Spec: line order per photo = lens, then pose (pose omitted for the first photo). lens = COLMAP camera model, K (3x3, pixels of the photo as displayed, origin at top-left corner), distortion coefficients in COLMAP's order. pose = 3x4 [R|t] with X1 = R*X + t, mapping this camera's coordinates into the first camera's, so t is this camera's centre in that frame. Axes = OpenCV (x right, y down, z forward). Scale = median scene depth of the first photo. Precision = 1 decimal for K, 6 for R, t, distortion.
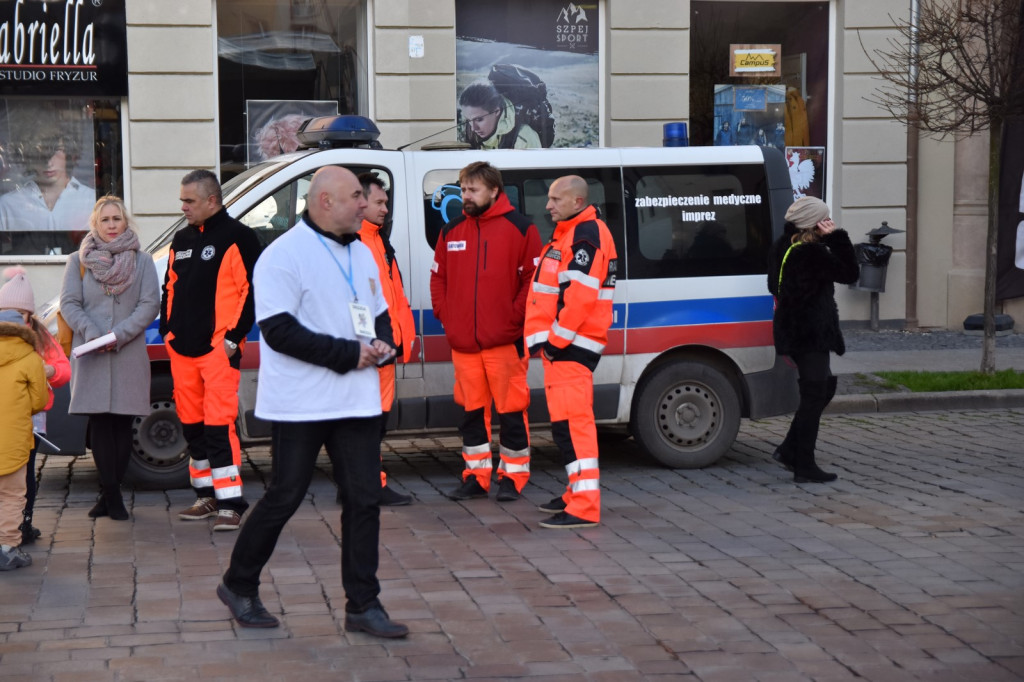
lens RADIAL K [[2141.7, 0, 513.6], [0, 2141.7, 343.9], [0, 0, 1]] dist [0.240237, 0.027889]
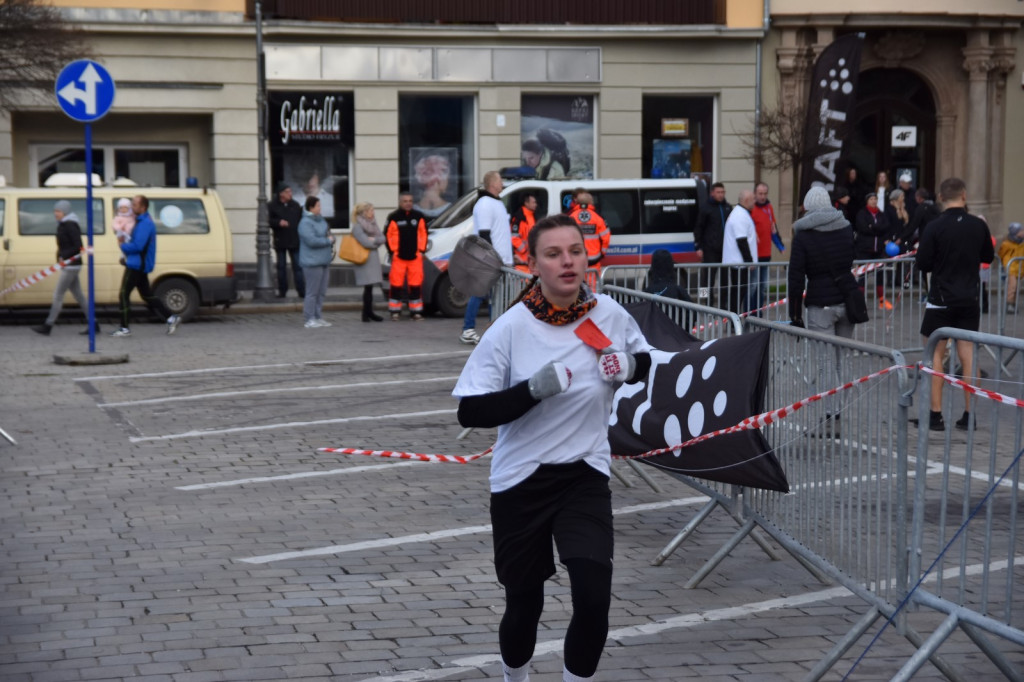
lens RADIAL K [[2141.7, 0, 513.6], [0, 2141.7, 343.9], [0, 0, 1]] dist [0.240237, 0.027889]
pose [[0.997691, -0.001707, 0.067892, -0.168257], [0.001643, 0.999998, 0.001011, 0.059906], [-0.067893, -0.000898, 0.997692, -0.929138]]
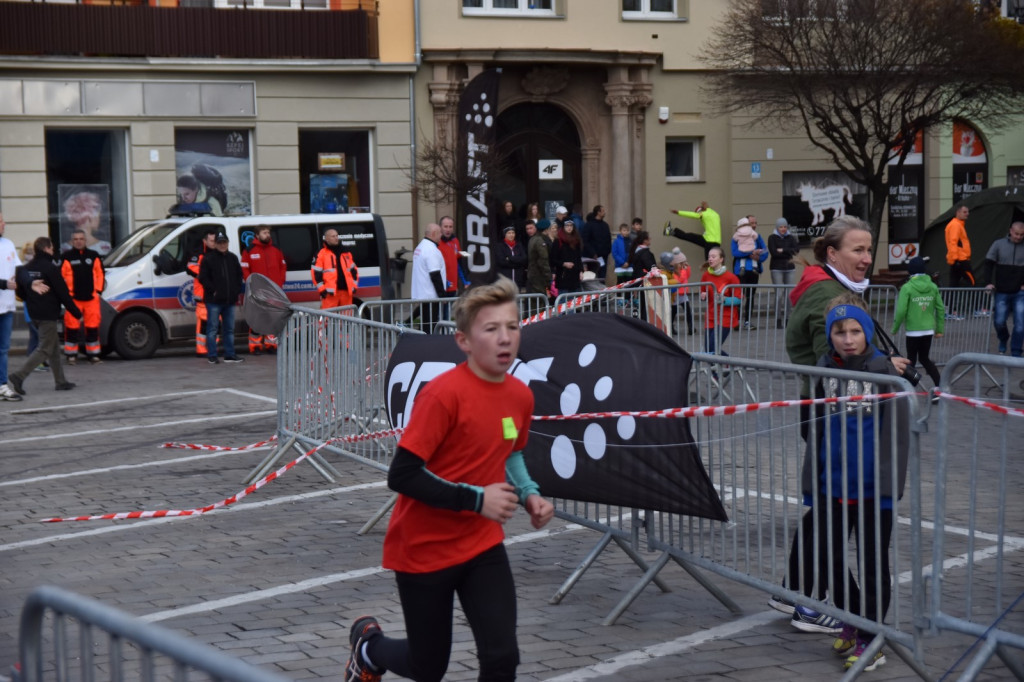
lens RADIAL K [[2141.7, 0, 513.6], [0, 2141.7, 343.9], [0, 0, 1]] dist [0.240237, 0.027889]
pose [[0.966314, -0.029459, 0.255676, -0.233847], [0.033512, 0.999372, -0.011512, 0.057901], [-0.255176, 0.019693, 0.966694, -0.907366]]
